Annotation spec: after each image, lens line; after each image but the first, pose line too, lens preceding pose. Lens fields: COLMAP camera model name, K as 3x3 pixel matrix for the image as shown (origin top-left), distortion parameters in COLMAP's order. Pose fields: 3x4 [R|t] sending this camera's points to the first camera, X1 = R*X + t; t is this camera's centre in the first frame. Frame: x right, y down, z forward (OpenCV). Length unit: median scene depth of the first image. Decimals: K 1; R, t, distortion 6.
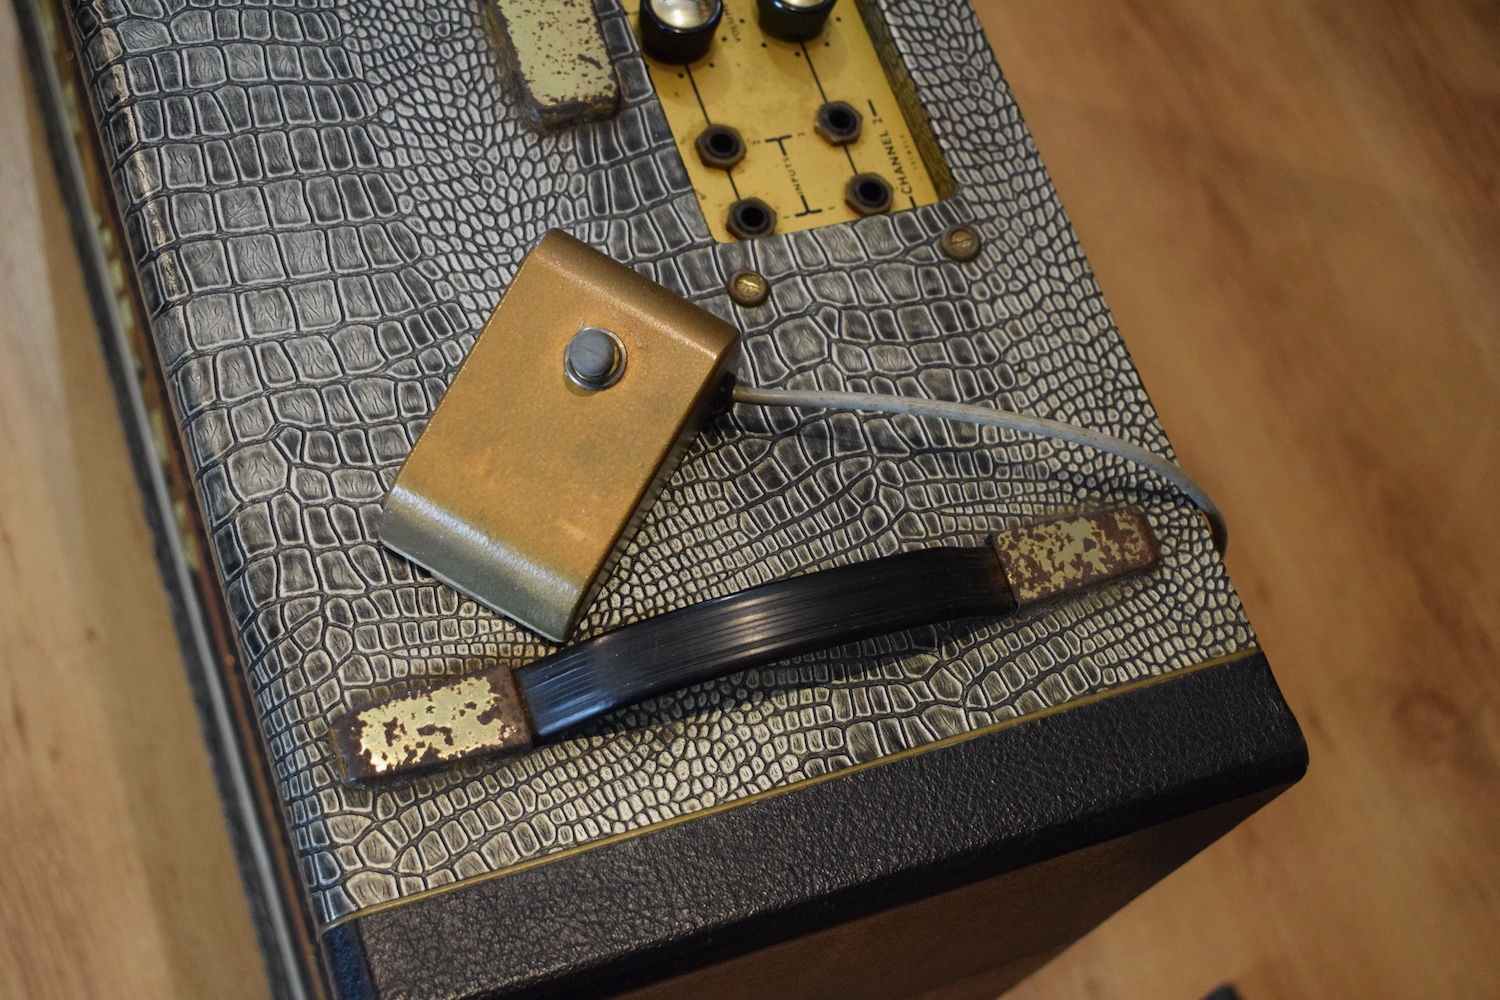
lens RADIAL K [[2150.6, 0, 761.8], [0, 2150.6, 500.4], [0, 0, 1]] dist [-0.038305, 0.000000]
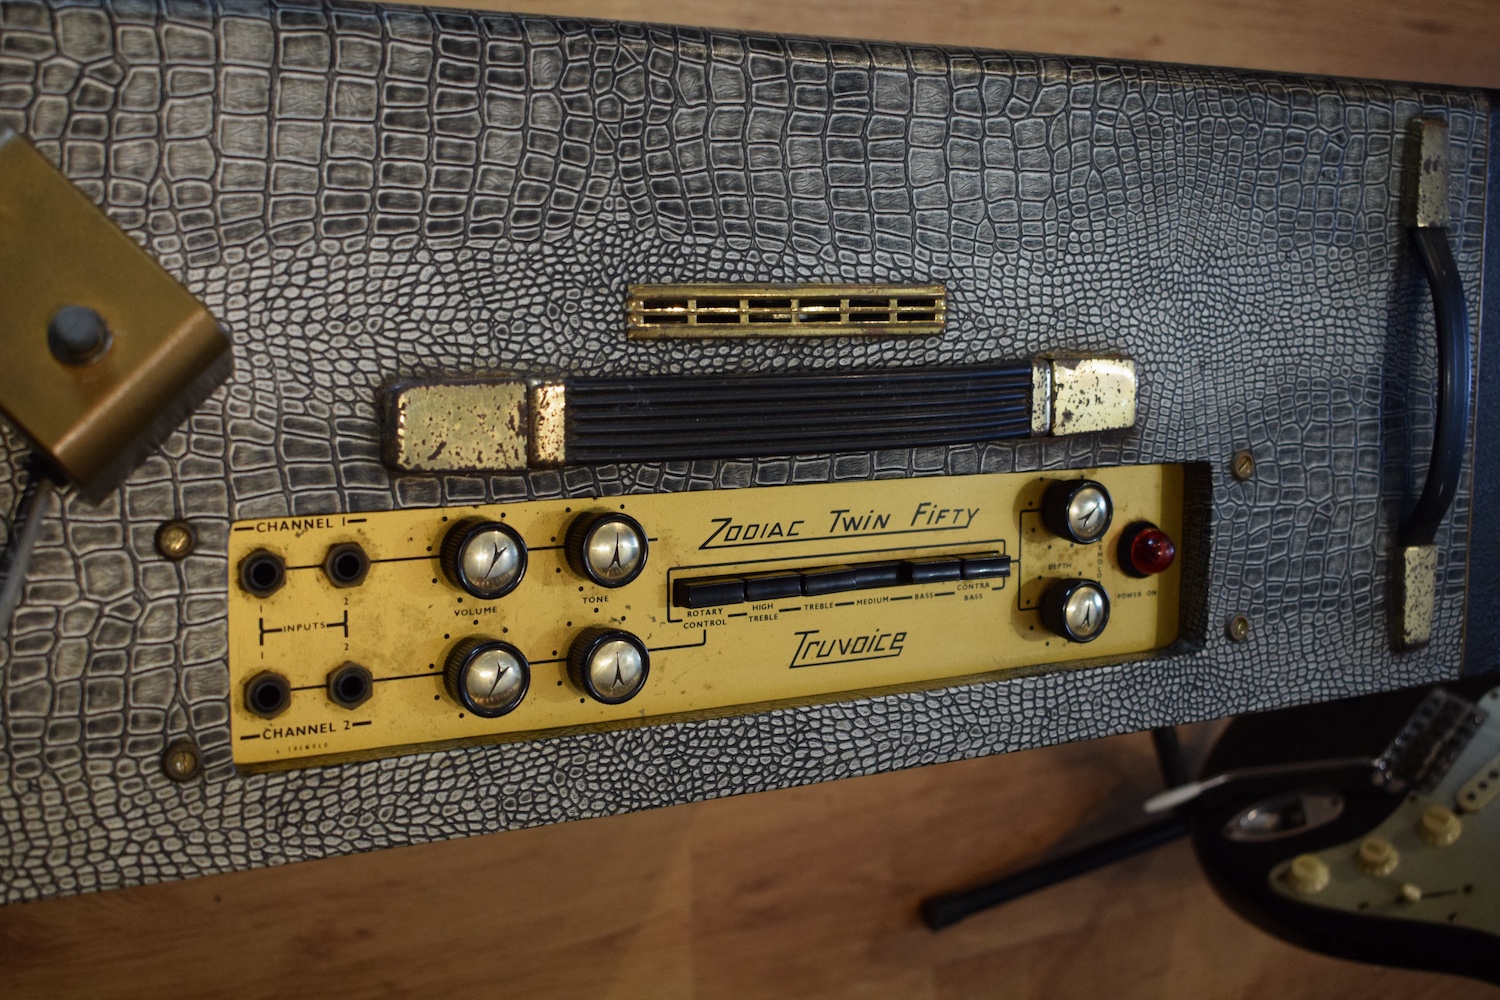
lens RADIAL K [[1849.4, 0, 749.2], [0, 1849.4, 487.8], [0, 0, 1]] dist [-0.061348, 0.000000]
pose [[-0.197859, 0.956659, -0.213673, 0.103642], [-0.969564, -0.223069, -0.100922, -0.269874], [-0.144212, 0.187201, 0.971678, 0.092964]]
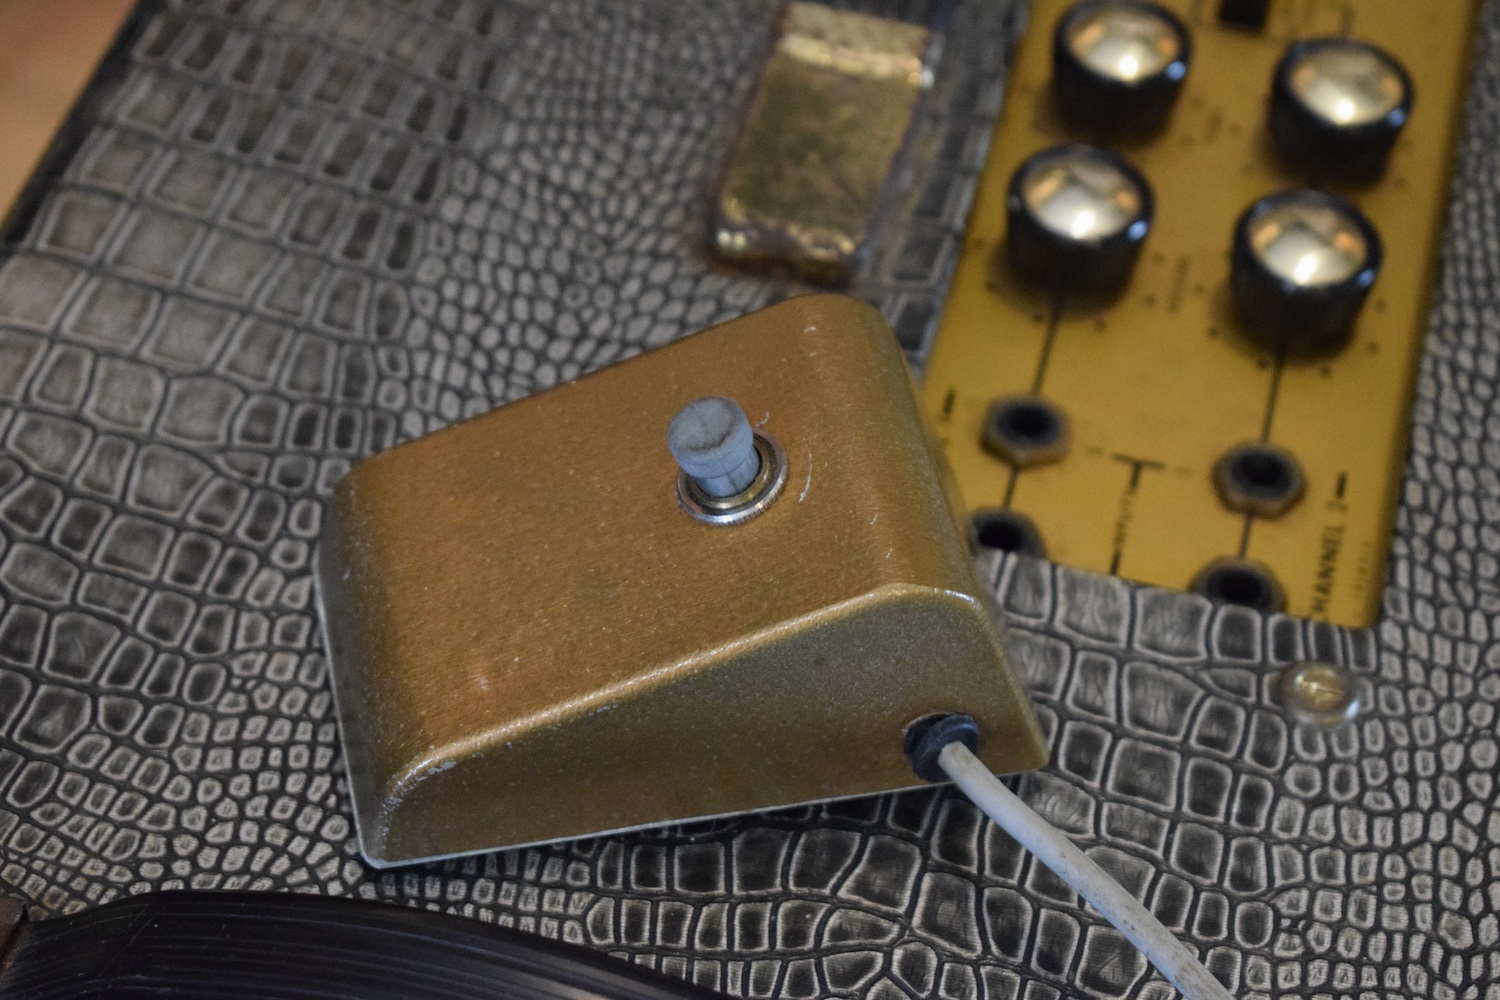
lens RADIAL K [[3418.6, 0, 747.0], [0, 3418.6, 500.1], [0, 0, 1]] dist [0.075617, 0.000000]
pose [[0.830173, 0.303171, -0.467867, 0.352963], [-0.458119, 0.849218, -0.262596, 0.117770], [0.317710, 0.432339, 0.843886, 0.262731]]
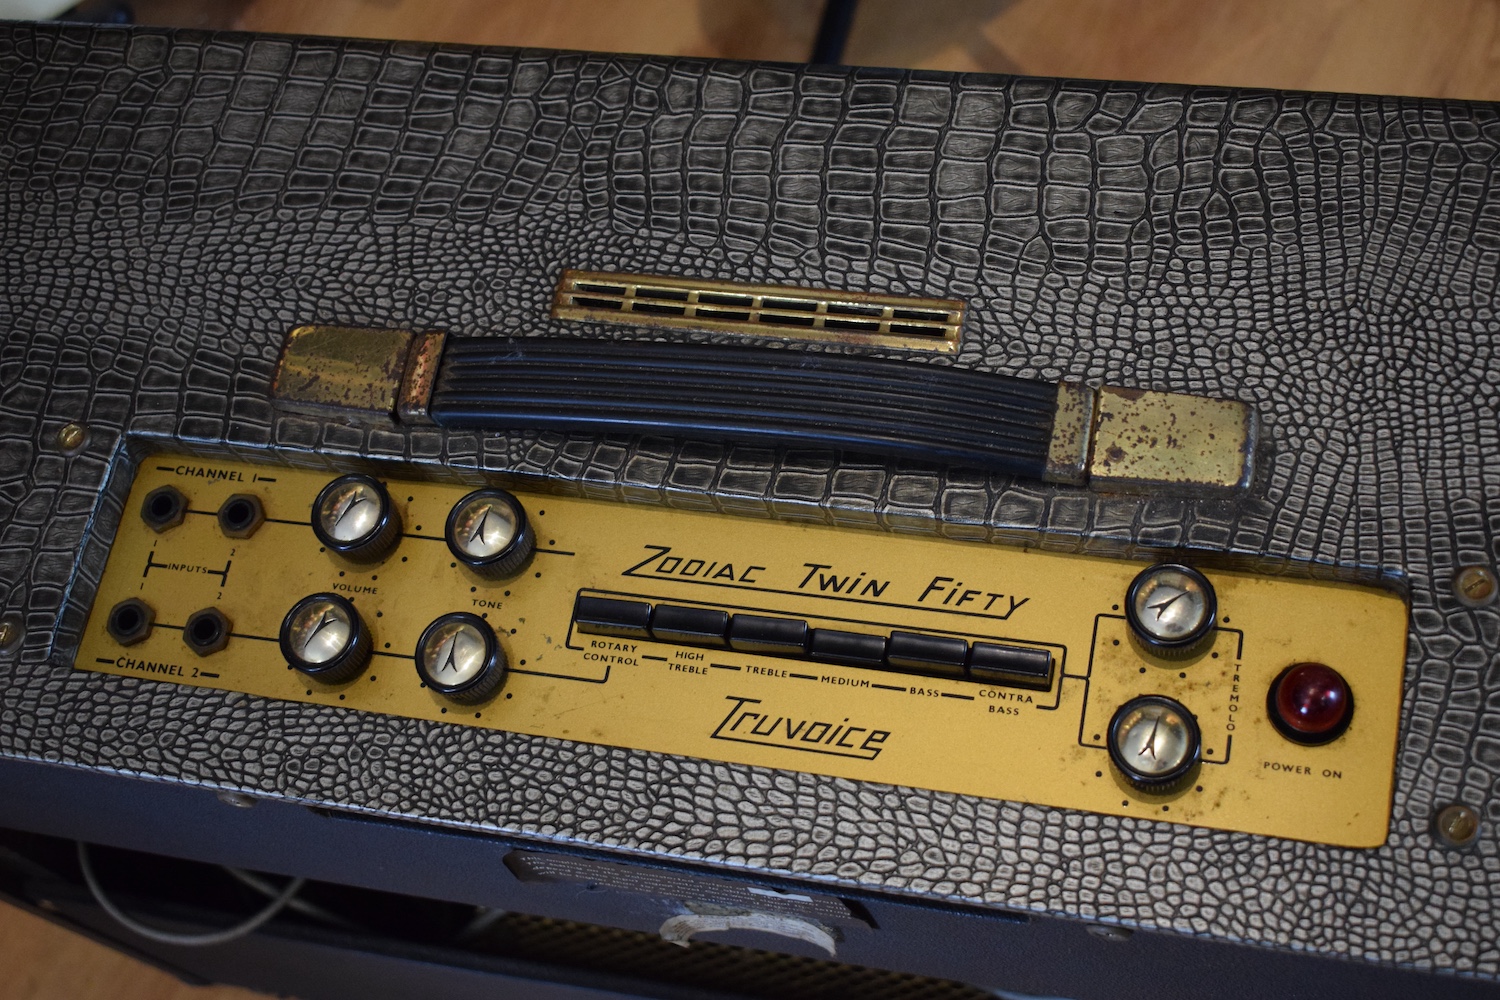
lens RADIAL K [[2150.6, 0, 751.3], [0, 2150.6, 506.3], [0, 0, 1]] dist [-0.038305, 0.000000]
pose [[-0.524949, 0.745192, -0.411238, 0.291359], [-0.728615, -0.143706, 0.669678, -1.100112], [0.439941, 0.651181, 0.618397, 0.484926]]
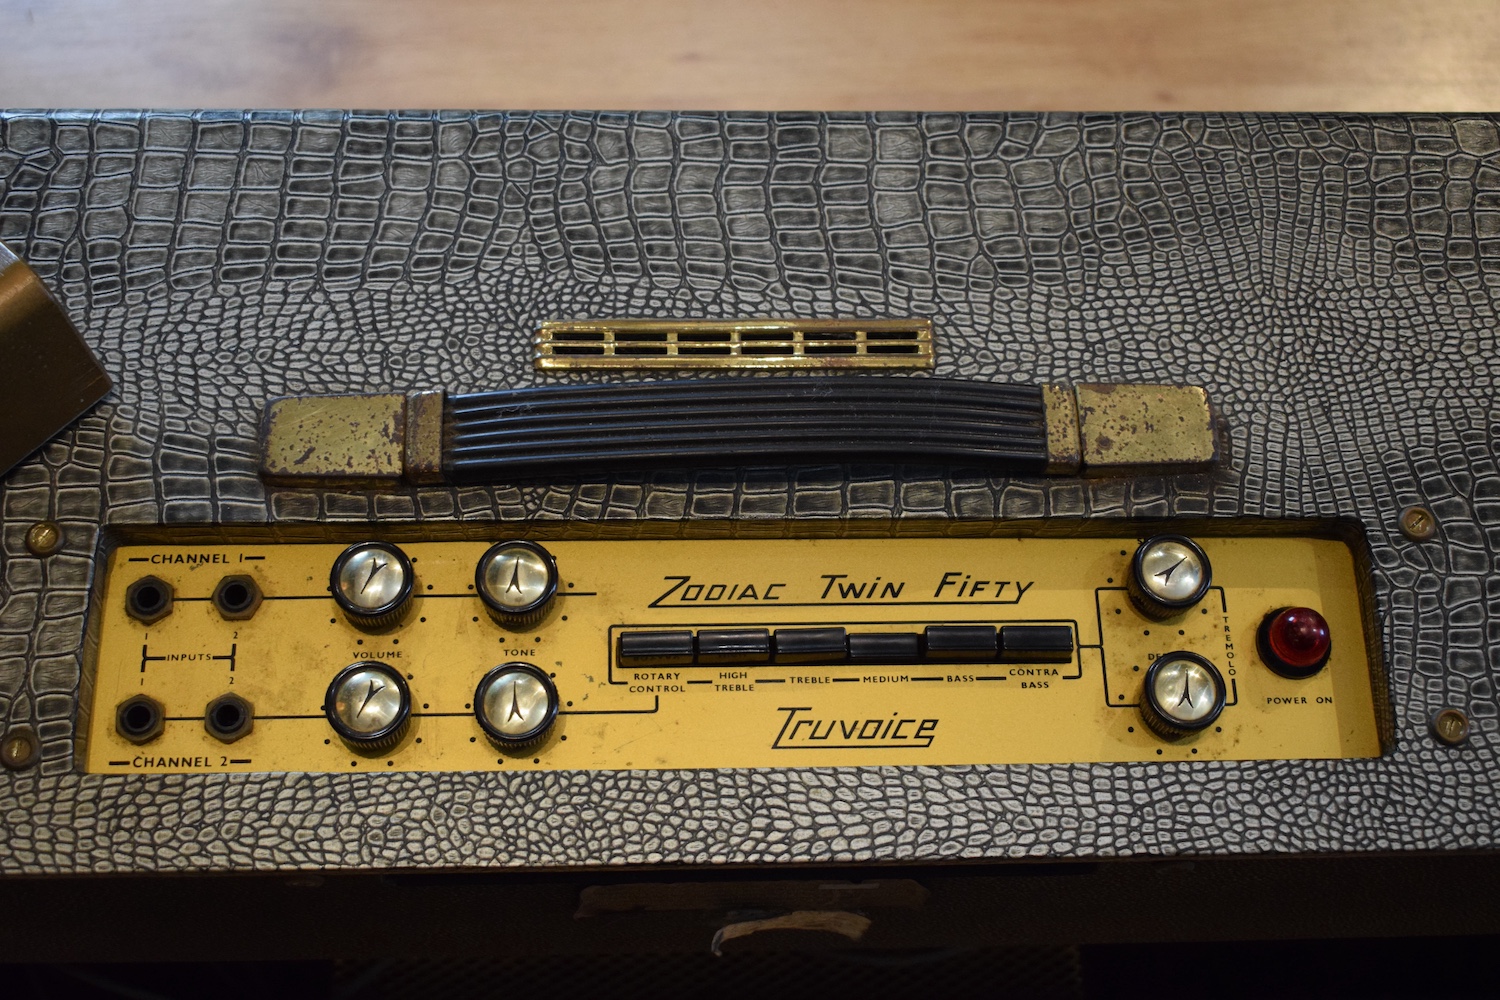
lens RADIAL K [[2098.6, 0, 750.8], [0, 2098.6, 494.6], [0, 0, 1]] dist [-0.044395, 0.000000]
pose [[-0.293892, 0.780845, -0.551279, 0.443978], [-0.904902, -0.041529, 0.423589, -0.851195], [0.307864, 0.623343, 0.718793, 0.343945]]
